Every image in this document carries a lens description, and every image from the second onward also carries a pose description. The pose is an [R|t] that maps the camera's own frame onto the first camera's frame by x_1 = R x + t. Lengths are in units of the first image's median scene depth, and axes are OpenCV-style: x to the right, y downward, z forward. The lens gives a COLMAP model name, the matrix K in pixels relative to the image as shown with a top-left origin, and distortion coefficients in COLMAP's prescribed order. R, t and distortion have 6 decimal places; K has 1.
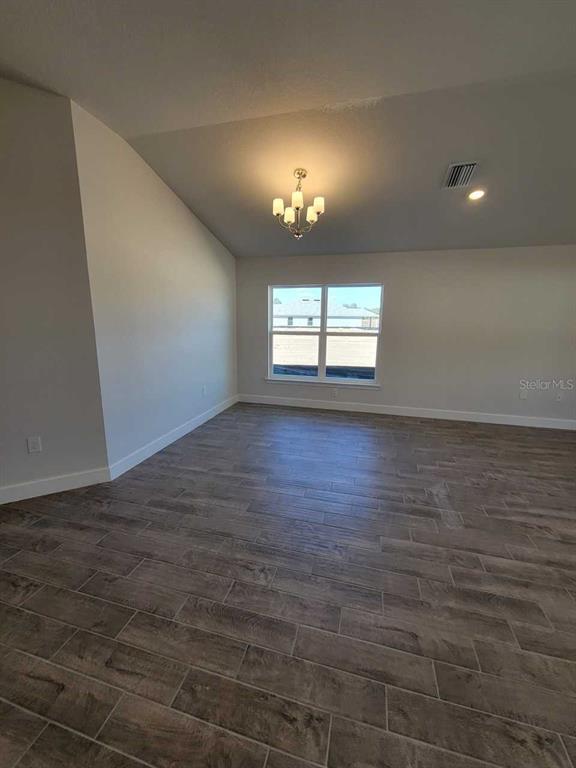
lens RADIAL K [[315.3, 0, 282.5], [0, 315.3, 381.5], [0, 0, 1]] dist [0.000954, -0.001854]
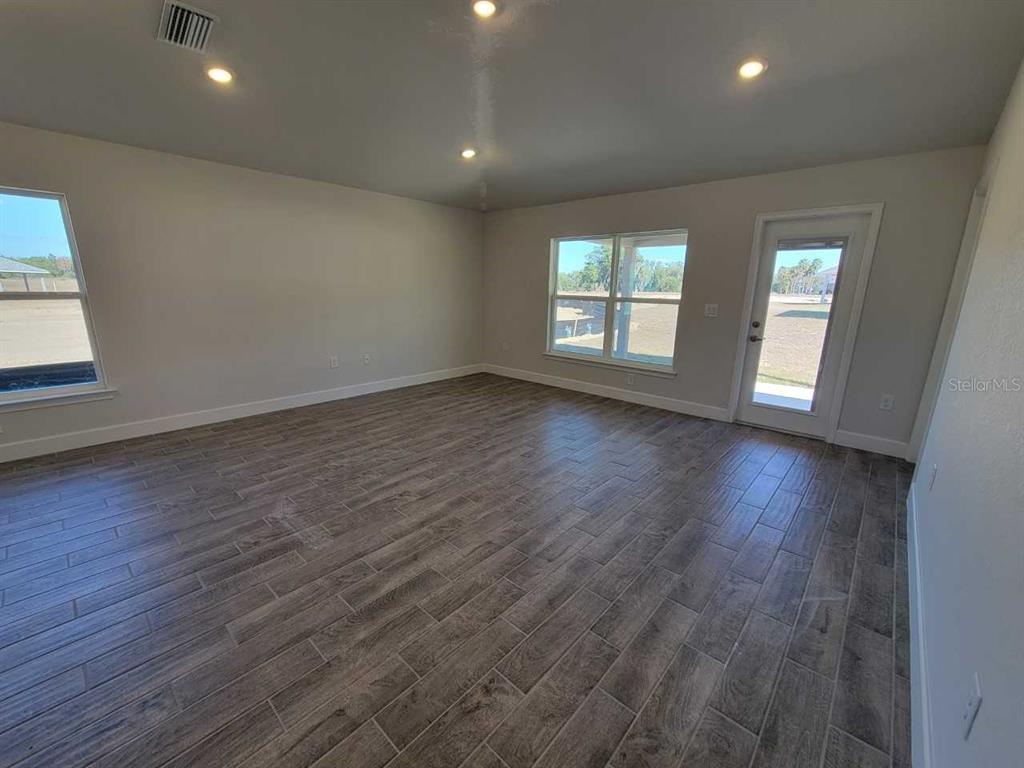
lens RADIAL K [[420.4, 0, 508.7], [0, 420.4, 390.7], [0, 0, 1]] dist [0.000954, -0.001854]
pose [[0.446592, -0.216343, 0.868189, -0.035353], [0.163558, 0.973717, 0.158506, 0.021897], [-0.879662, 0.071212, 0.470239, 0.113015]]
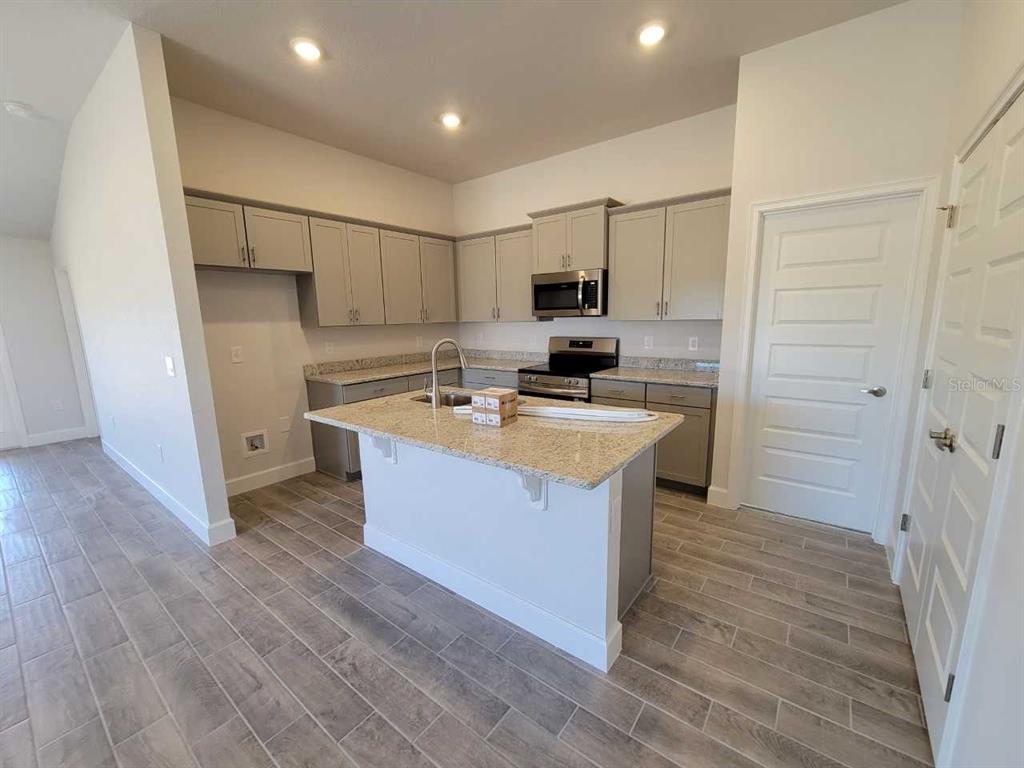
lens RADIAL K [[420.4, 0, 509.2], [0, 420.4, 387.1], [0, 0, 1]] dist [0.000954, -0.001854]
pose [[-0.926564, -0.053079, 0.372374, -1.011090], [0.087203, 0.932707, 0.349933, -0.108459], [-0.365890, 0.356707, -0.859584, 0.571517]]
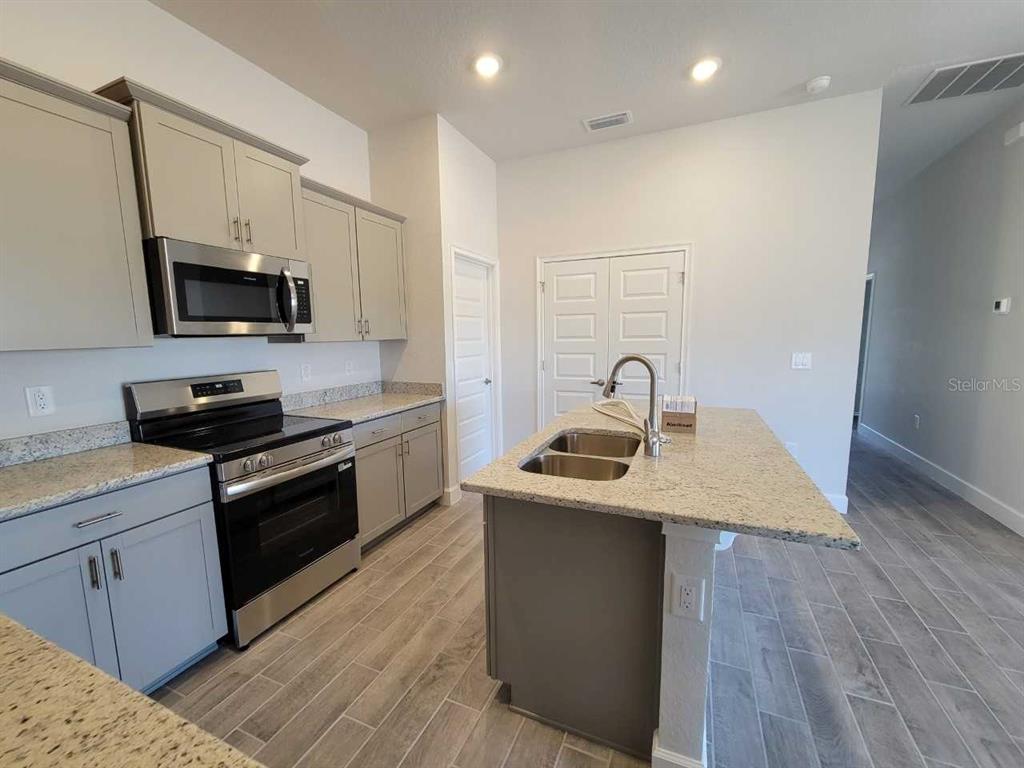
lens RADIAL K [[420.4, 0, 508.6], [0, 420.4, 383.3], [0, 0, 1]] dist [0.000954, -0.001854]
pose [[-0.145382, 0.110476, -0.983188, 0.148014], [-0.183517, 0.973490, 0.136522, 0.097041], [0.972207, 0.200280, -0.121254, -0.321836]]
